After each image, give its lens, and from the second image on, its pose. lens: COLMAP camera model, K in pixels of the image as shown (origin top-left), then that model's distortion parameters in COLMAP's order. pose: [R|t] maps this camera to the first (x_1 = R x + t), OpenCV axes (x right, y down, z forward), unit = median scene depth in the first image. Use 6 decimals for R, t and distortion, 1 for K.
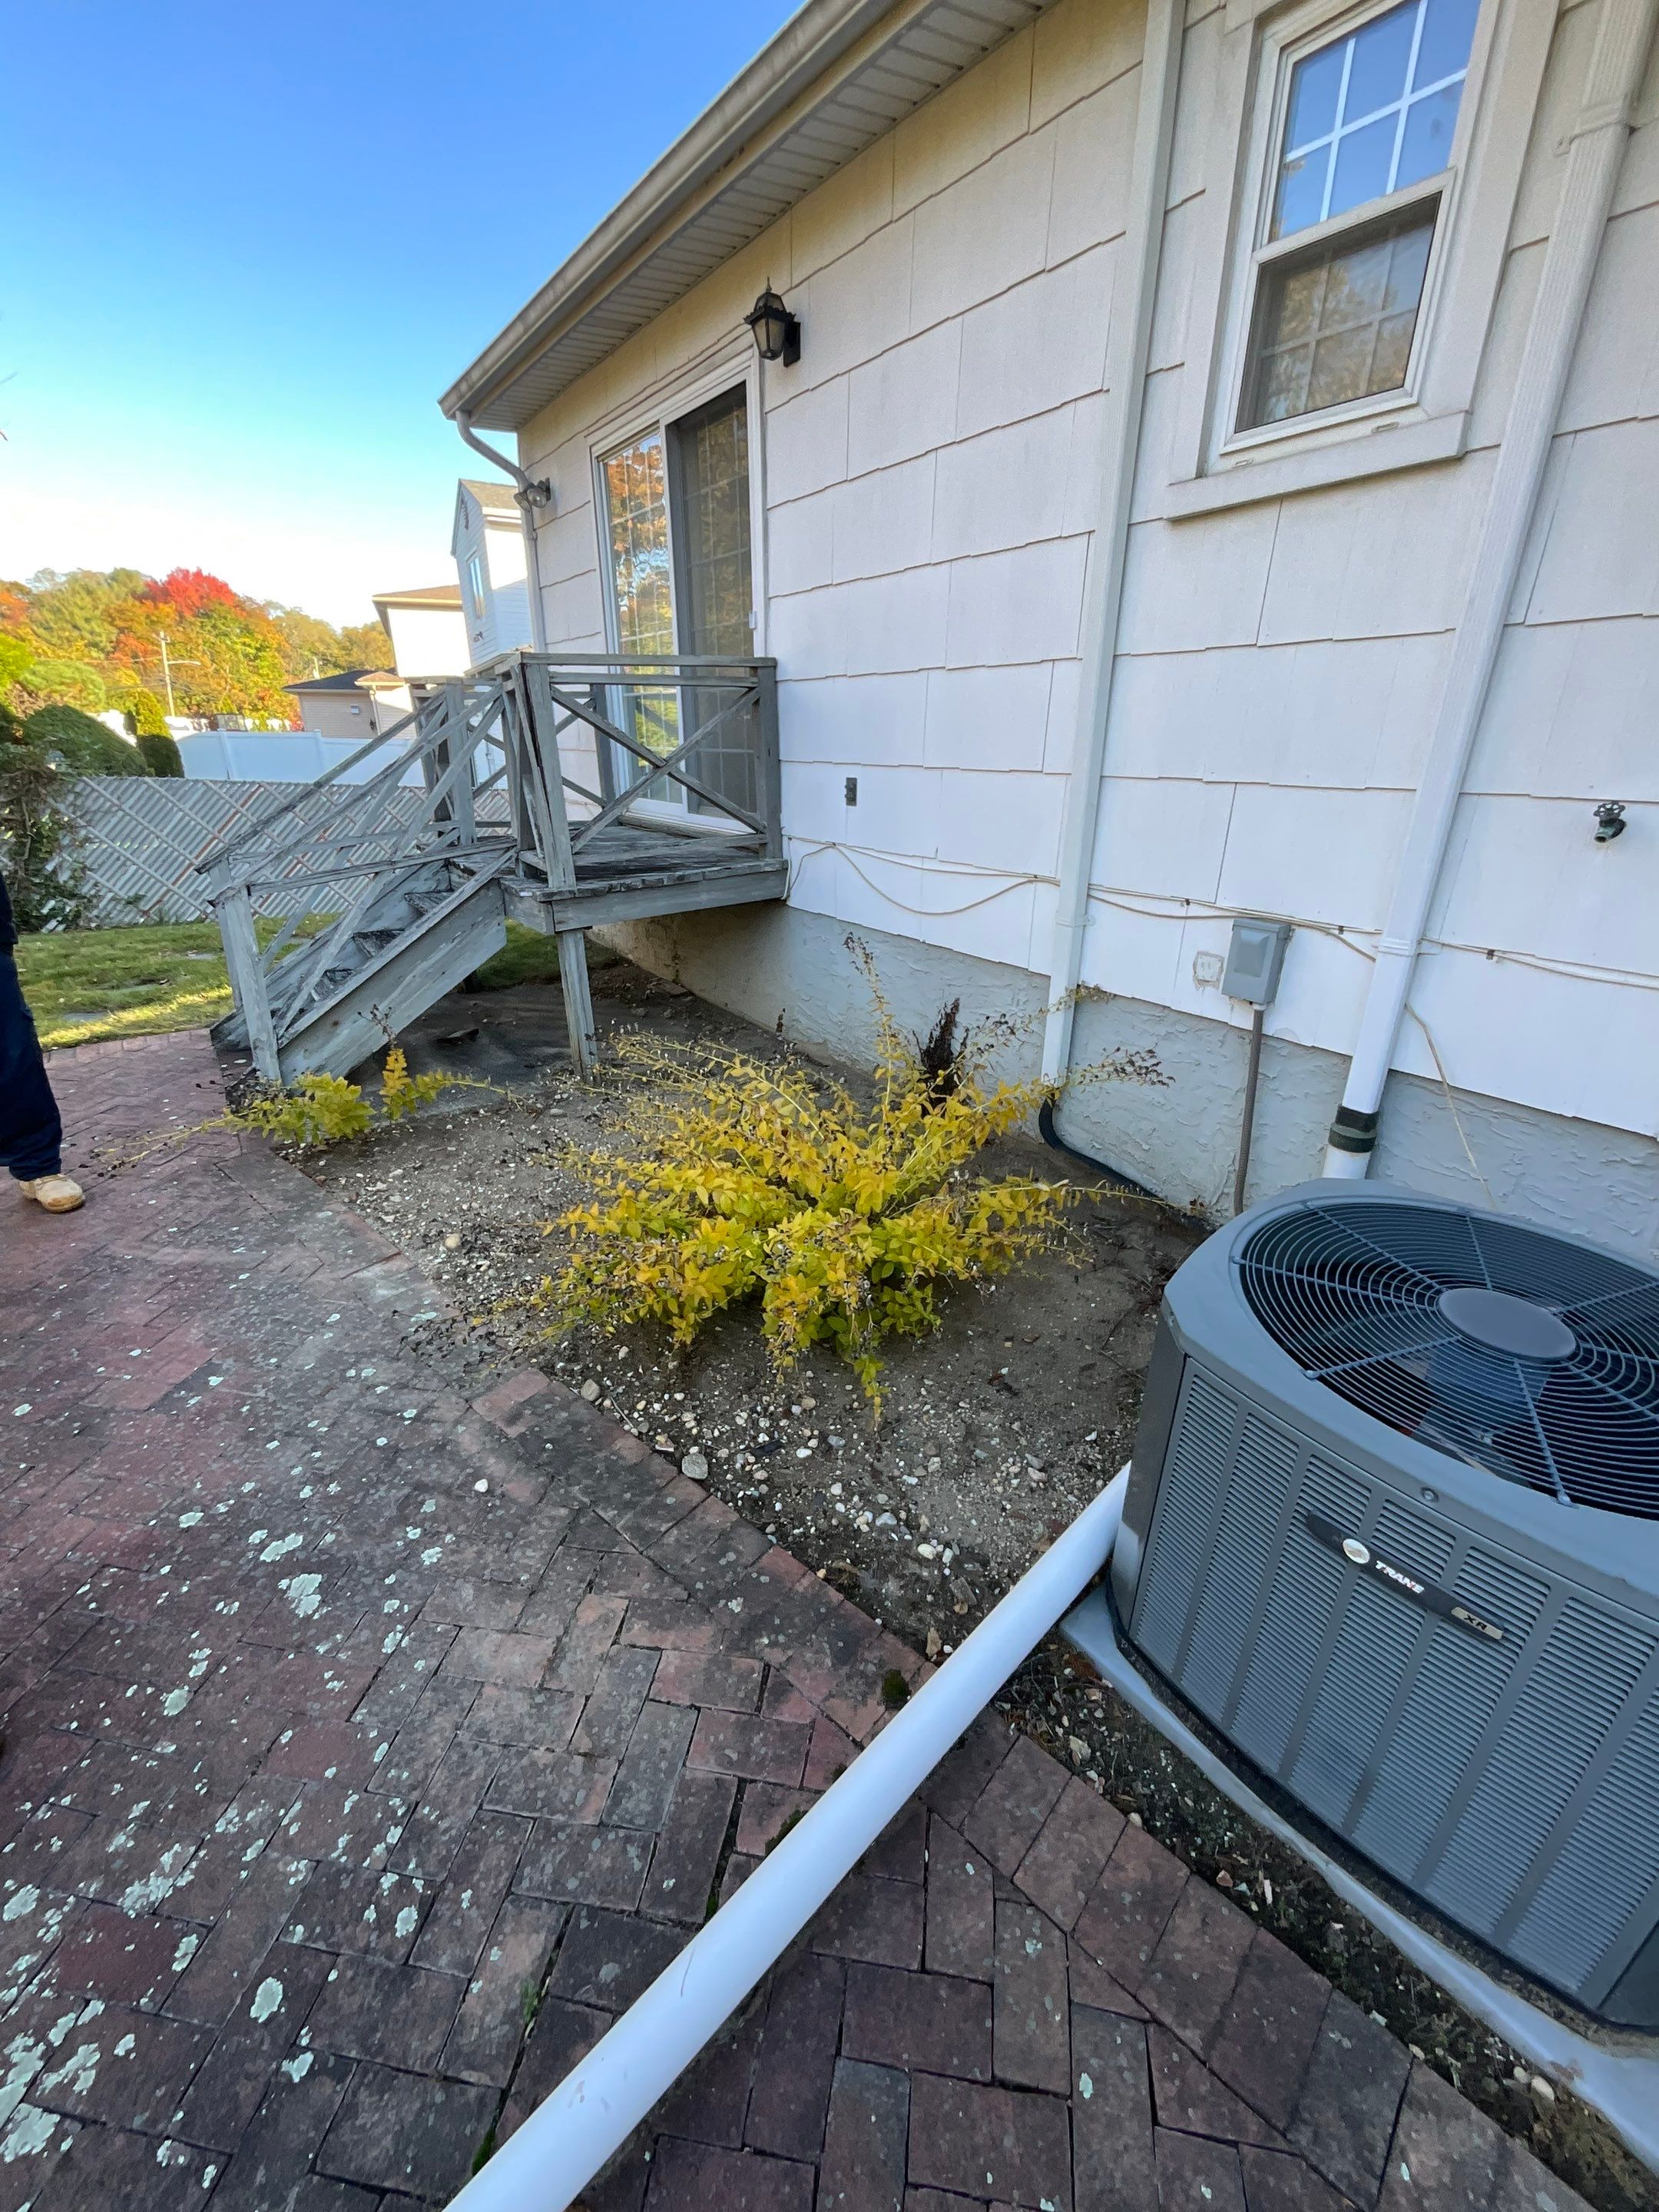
lens RADIAL K [[875.9, 0, 839.2], [0, 875.9, 1111.4], [0, 0, 1]] dist [-0.001432, -0.000458]
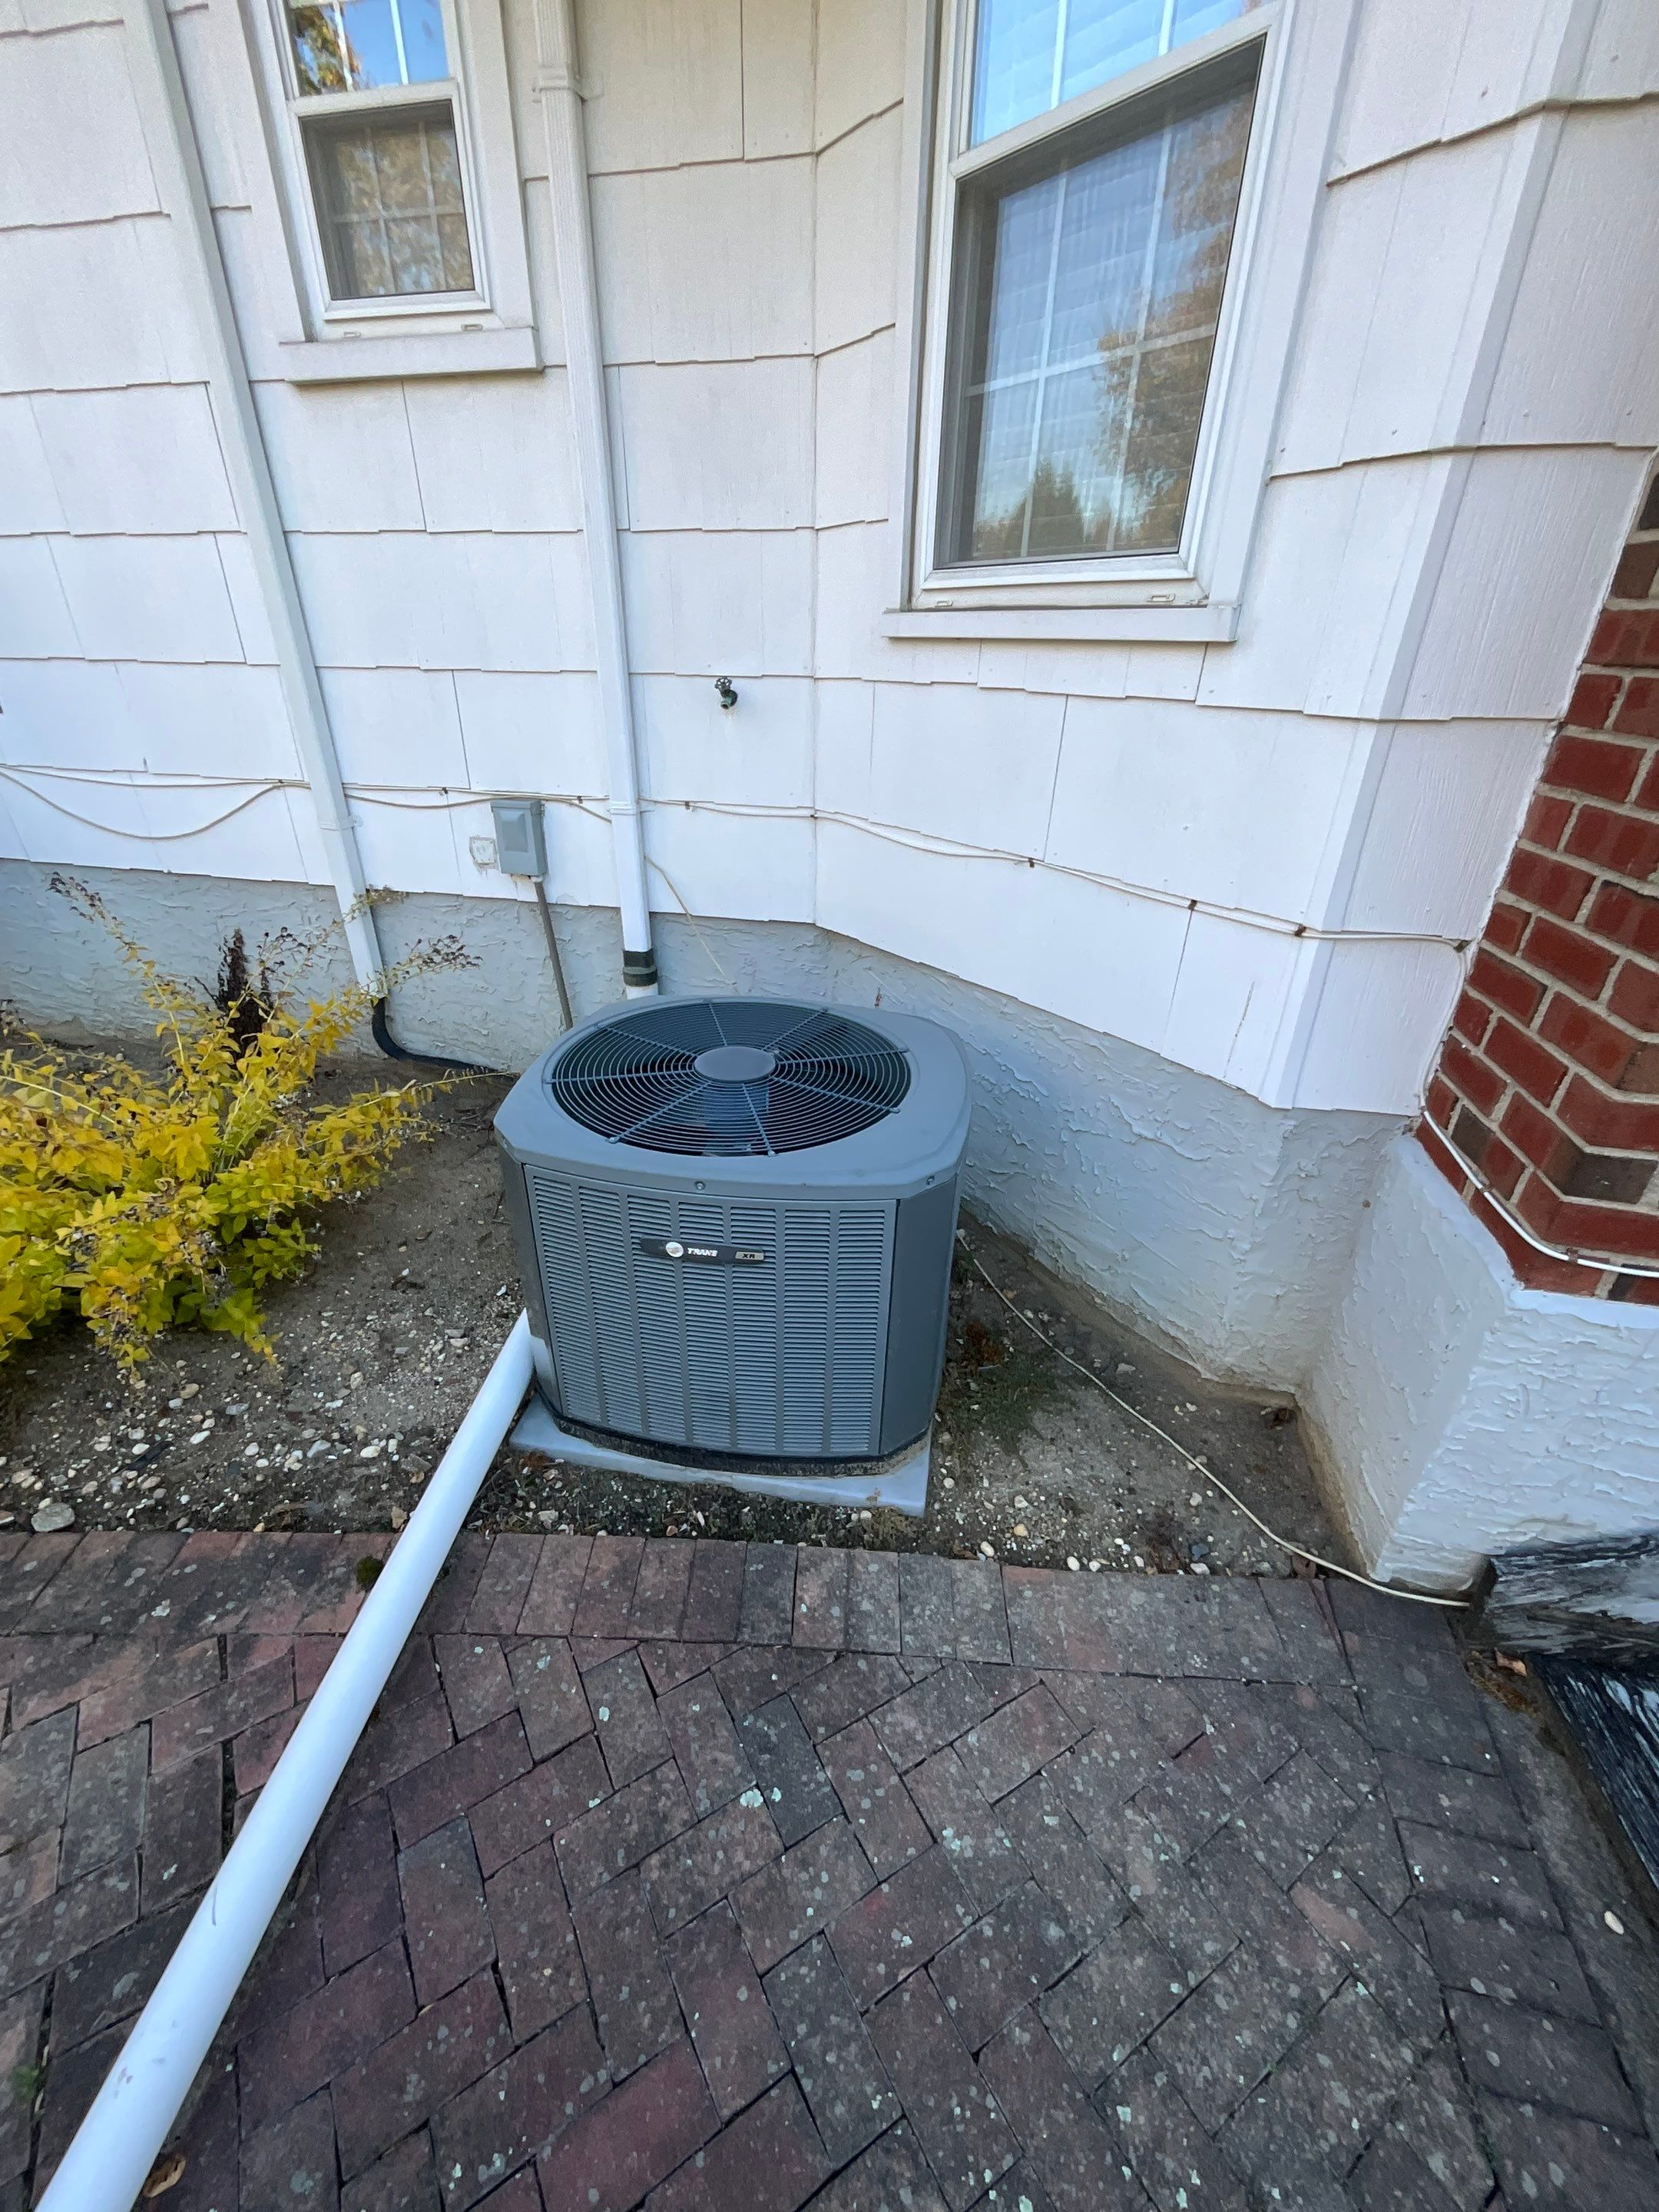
lens RADIAL K [[875.9, 0, 819.7], [0, 875.9, 1108.3], [0, 0, 1]] dist [-0.001432, -0.000458]
pose [[0.757799, -0.301321, 0.578745, 0.025923], [0.247217, 0.953445, 0.172706, 0.067199], [-0.603841, 0.012199, 0.797011, -0.120747]]
